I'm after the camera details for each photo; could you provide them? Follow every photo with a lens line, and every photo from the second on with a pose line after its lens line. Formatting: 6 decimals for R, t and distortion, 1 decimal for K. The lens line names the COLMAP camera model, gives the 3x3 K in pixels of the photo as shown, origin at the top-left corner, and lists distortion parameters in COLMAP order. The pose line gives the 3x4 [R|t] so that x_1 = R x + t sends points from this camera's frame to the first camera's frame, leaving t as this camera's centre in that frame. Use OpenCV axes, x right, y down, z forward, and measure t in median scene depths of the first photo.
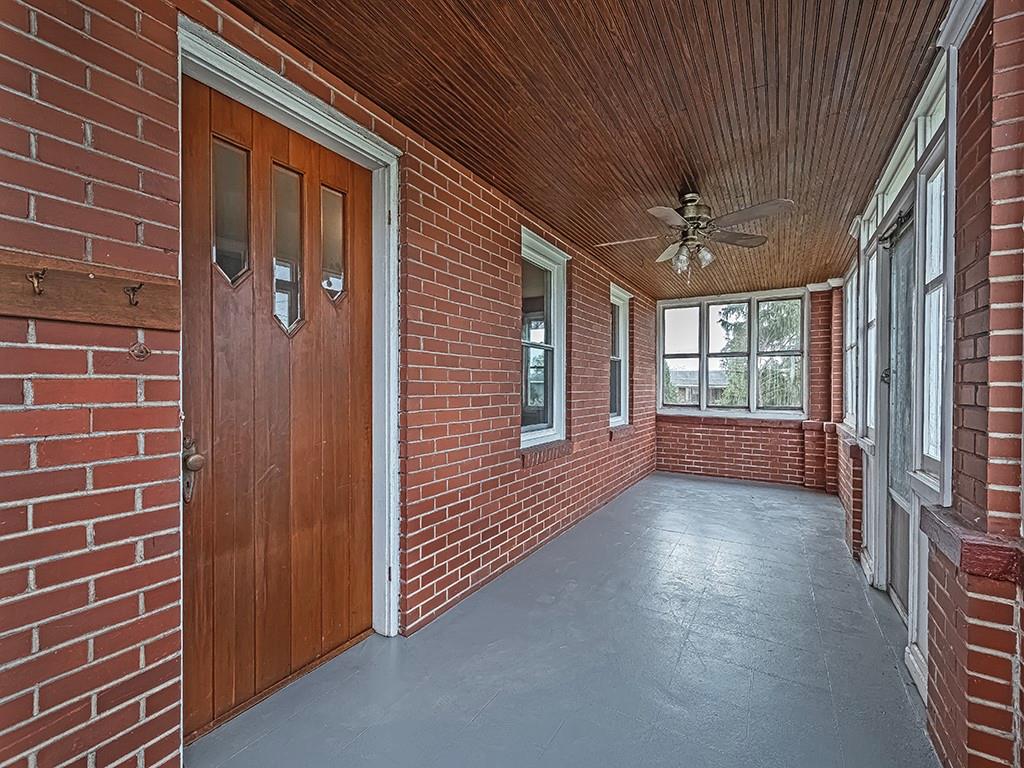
lens RADIAL K [[443.4, 0, 515.7], [0, 443.4, 393.7], [0, 0, 1]] dist [0.003333, 0.000078]
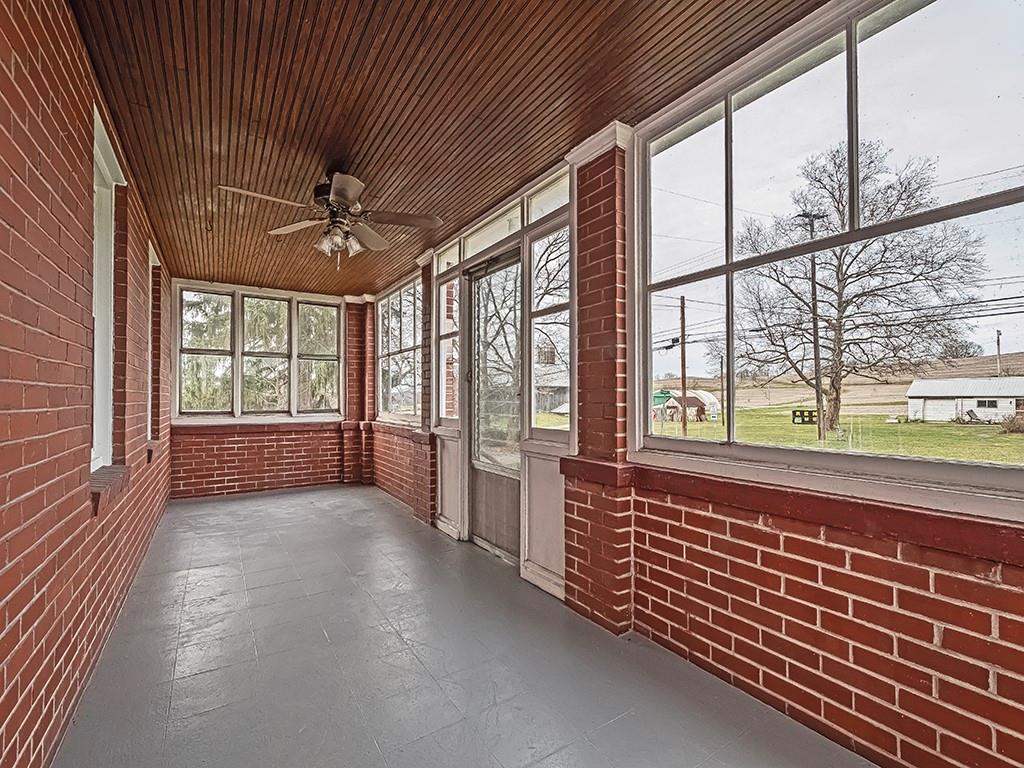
lens RADIAL K [[460.5, 0, 518.2], [0, 460.5, 394.8], [0, 0, 1]] dist [0.001741, -0.000021]
pose [[0.432746, -0.000184, 0.901516, -0.162280], [0.020373, 0.999747, -0.009575, 0.014875], [-0.901286, 0.022510, 0.432640, 0.132703]]
